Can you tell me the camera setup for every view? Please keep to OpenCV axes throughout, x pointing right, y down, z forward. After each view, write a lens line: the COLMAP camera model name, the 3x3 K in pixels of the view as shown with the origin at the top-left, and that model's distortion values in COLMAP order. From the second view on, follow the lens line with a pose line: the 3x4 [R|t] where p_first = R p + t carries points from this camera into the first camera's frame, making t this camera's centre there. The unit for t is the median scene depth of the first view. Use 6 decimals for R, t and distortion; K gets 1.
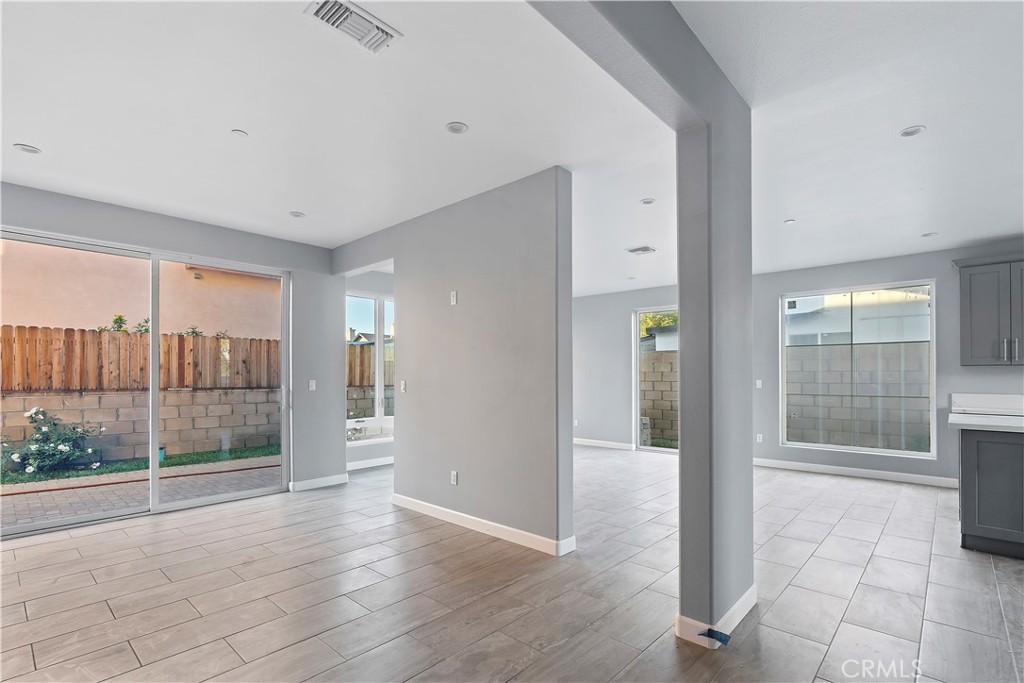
lens RADIAL K [[480.9, 0, 513.9], [0, 480.9, 372.2], [0, 0, 1]] dist [-0.001265, -0.000465]
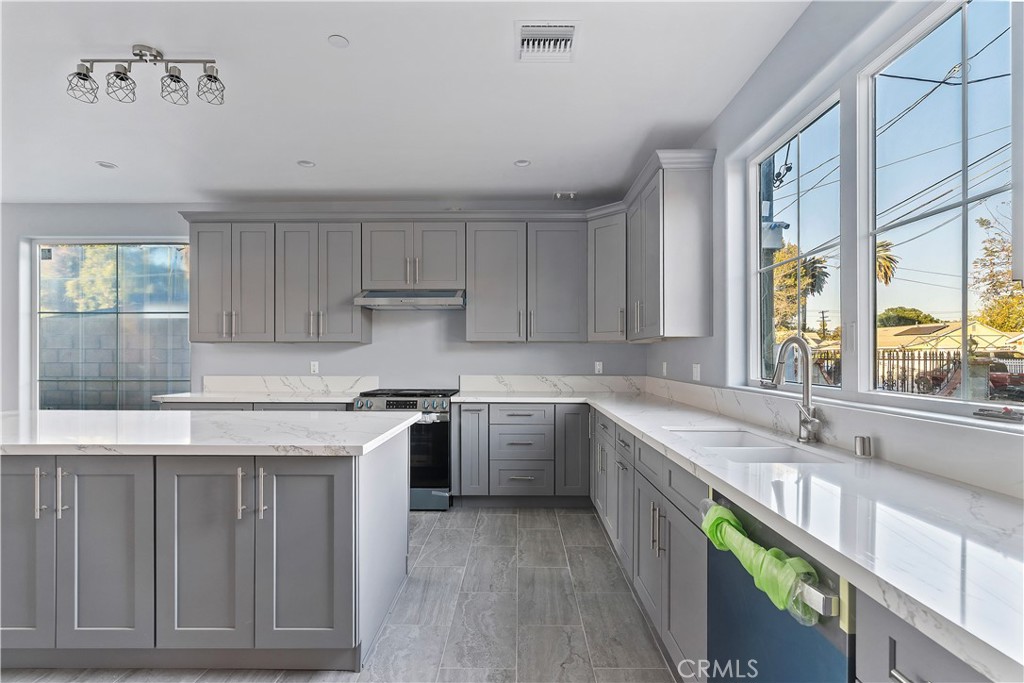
lens RADIAL K [[476.3, 0, 515.4], [0, 476.3, 354.9], [0, 0, 1]] dist [-0.004619, -0.000502]
pose [[0.746031, 0.001504, 0.665910, 0.813743], [-0.004725, 0.999984, 0.003035, 0.002952], [-0.665895, -0.005411, 0.746026, 0.027013]]
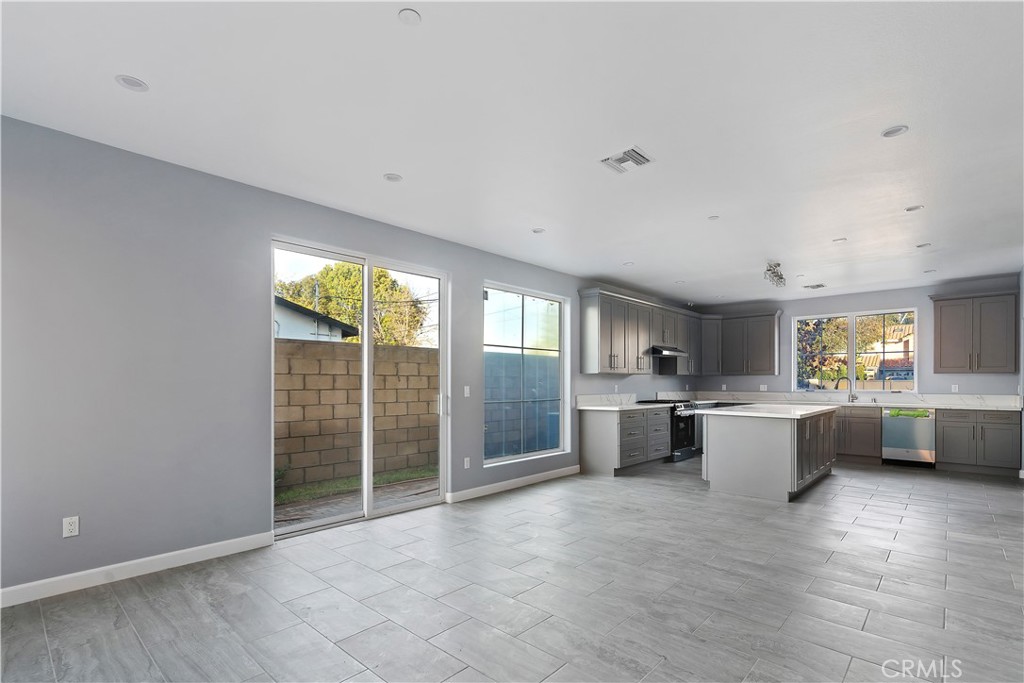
lens RADIAL K [[483.3, 0, 515.6], [0, 483.3, 381.2], [0, 0, 1]] dist [-0.001627, -0.000469]
pose [[0.003491, 0.001105, 0.999993, -0.332699], [-0.007488, 0.999971, -0.001078, 0.010956], [-0.999966, -0.007484, 0.003499, 1.226732]]
